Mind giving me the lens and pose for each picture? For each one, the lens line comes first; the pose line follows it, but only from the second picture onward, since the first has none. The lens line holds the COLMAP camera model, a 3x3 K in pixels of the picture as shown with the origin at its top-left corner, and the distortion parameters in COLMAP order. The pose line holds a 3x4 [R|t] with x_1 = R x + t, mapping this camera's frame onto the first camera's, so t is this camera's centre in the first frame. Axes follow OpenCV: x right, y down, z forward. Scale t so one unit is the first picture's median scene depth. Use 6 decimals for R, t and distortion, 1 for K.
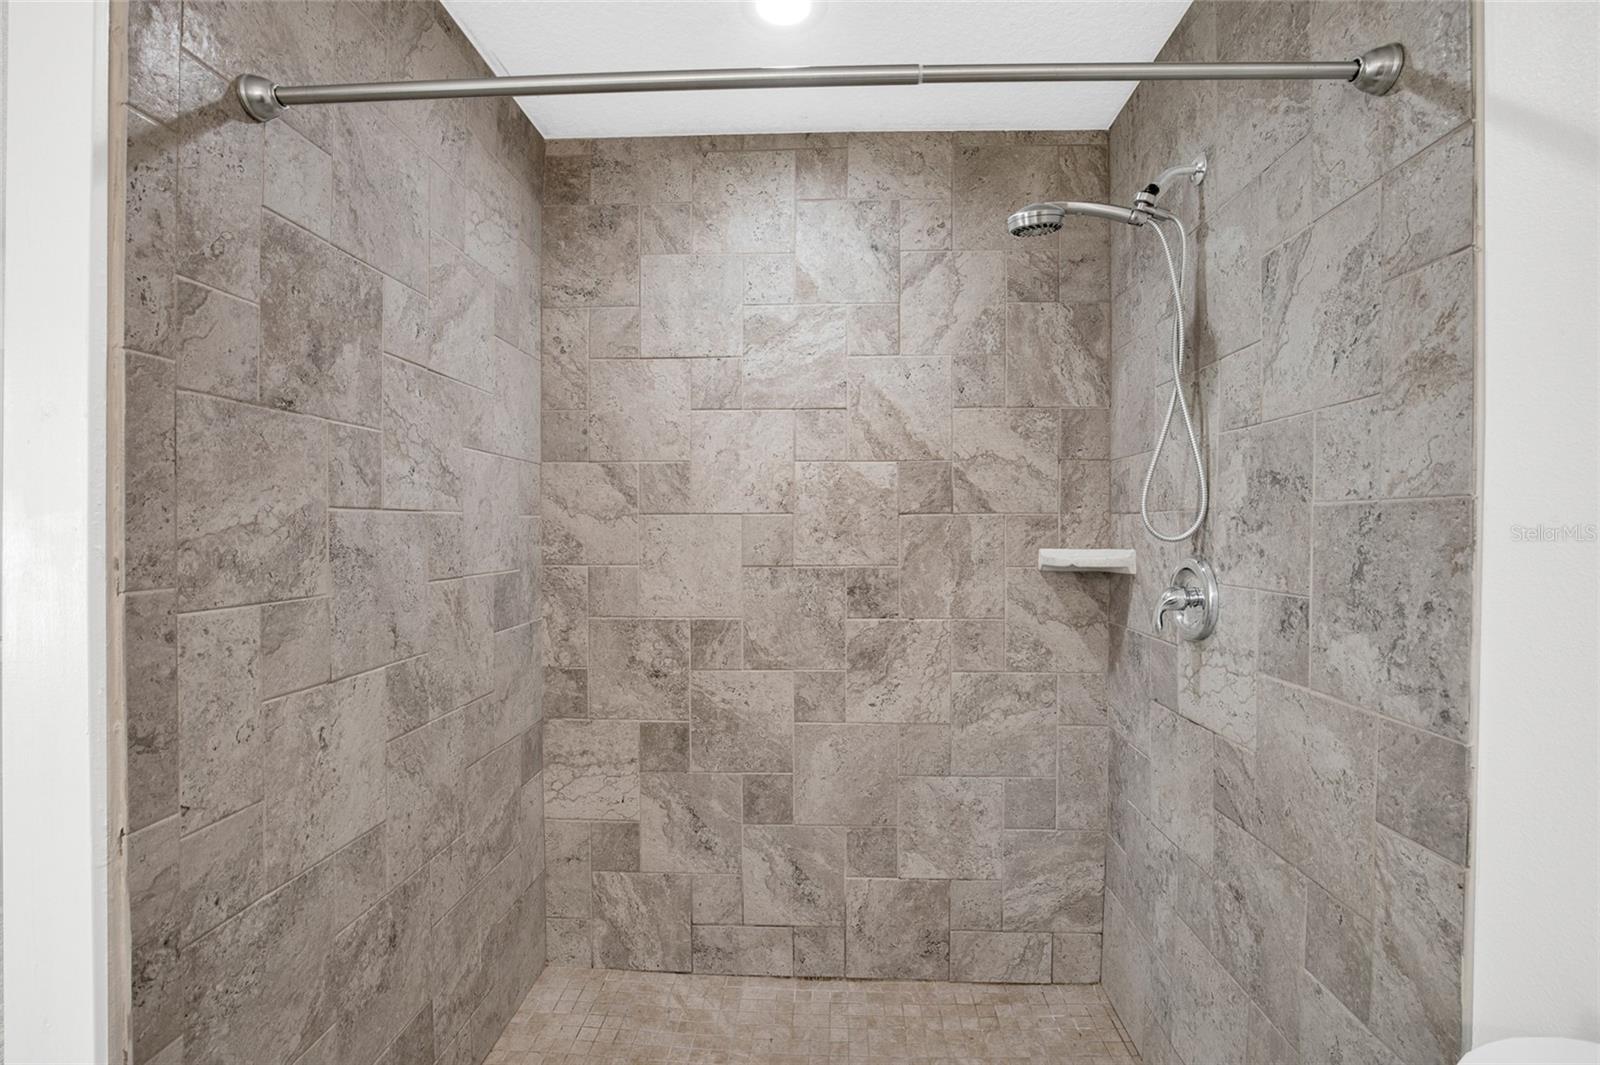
lens RADIAL K [[751.9, 0, 804.4], [0, 751.9, 532.2], [0, 0, 1]] dist [-0.024961, 0.000707]
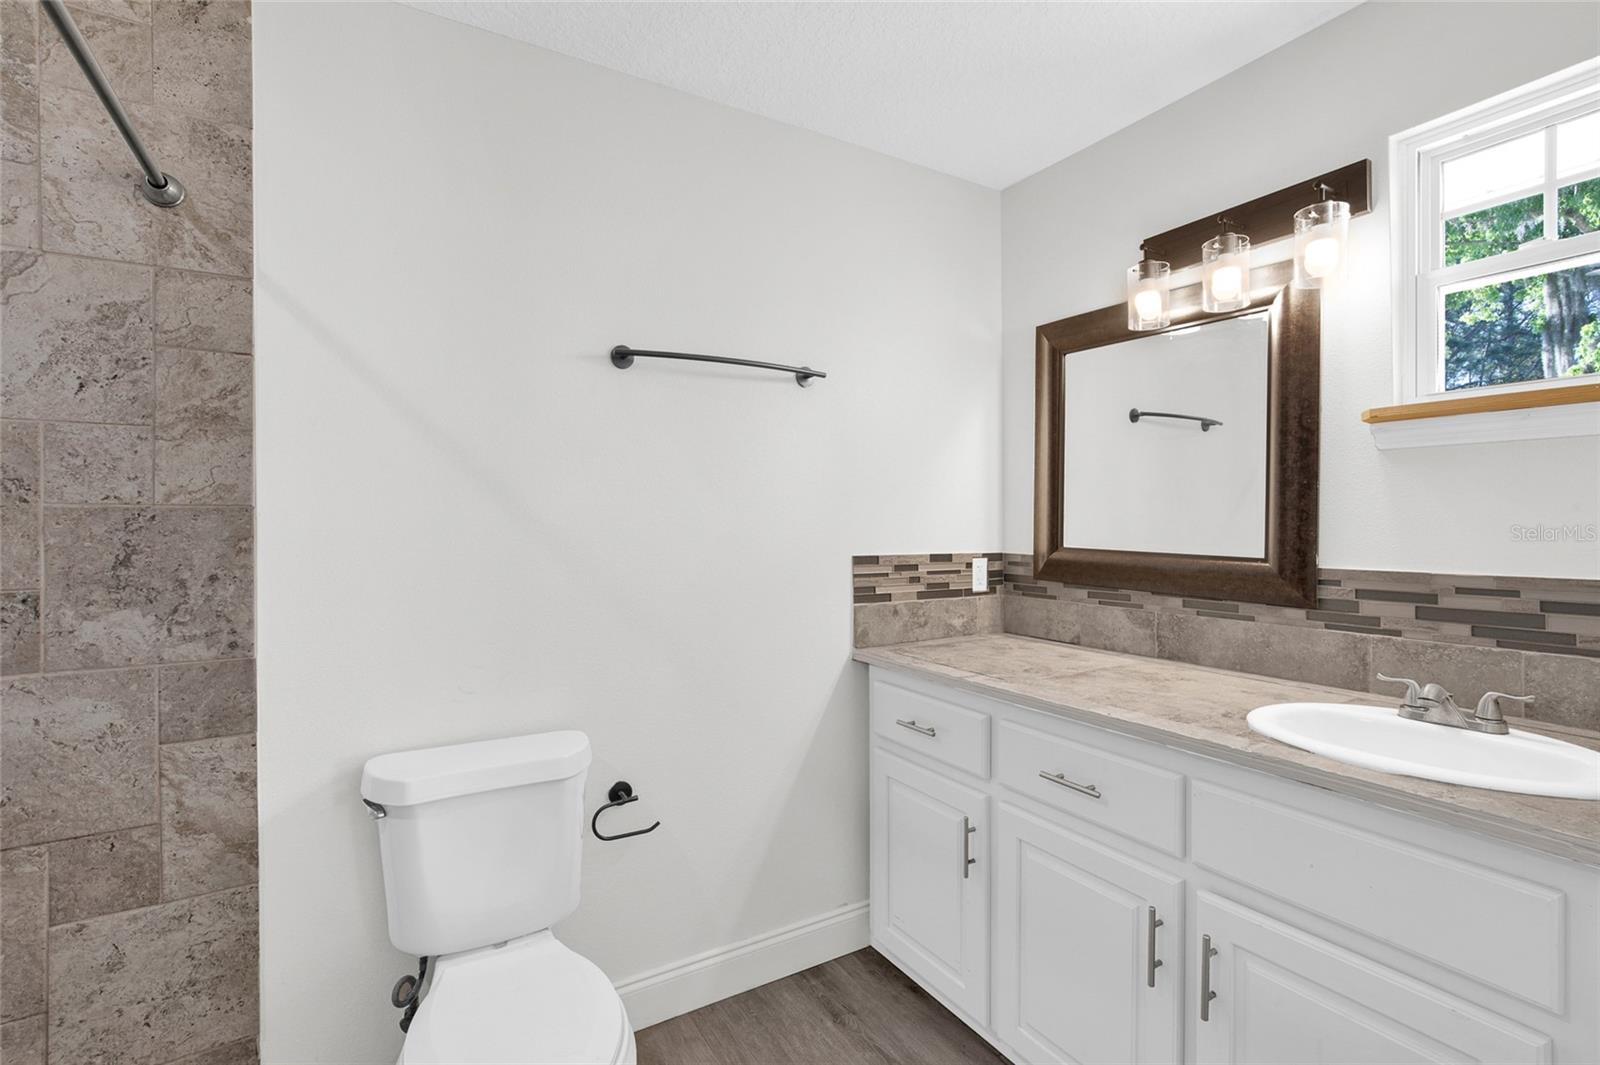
lens RADIAL K [[751.9, 0, 804.4], [0, 751.9, 532.2], [0, 0, 1]] dist [-0.024961, 0.000707]
pose [[-0.588455, -0.001140, 0.808529, -1.017836], [0.012089, 0.999875, 0.010208, 0.005881], [-0.808439, 0.015781, -0.588368, 0.850869]]
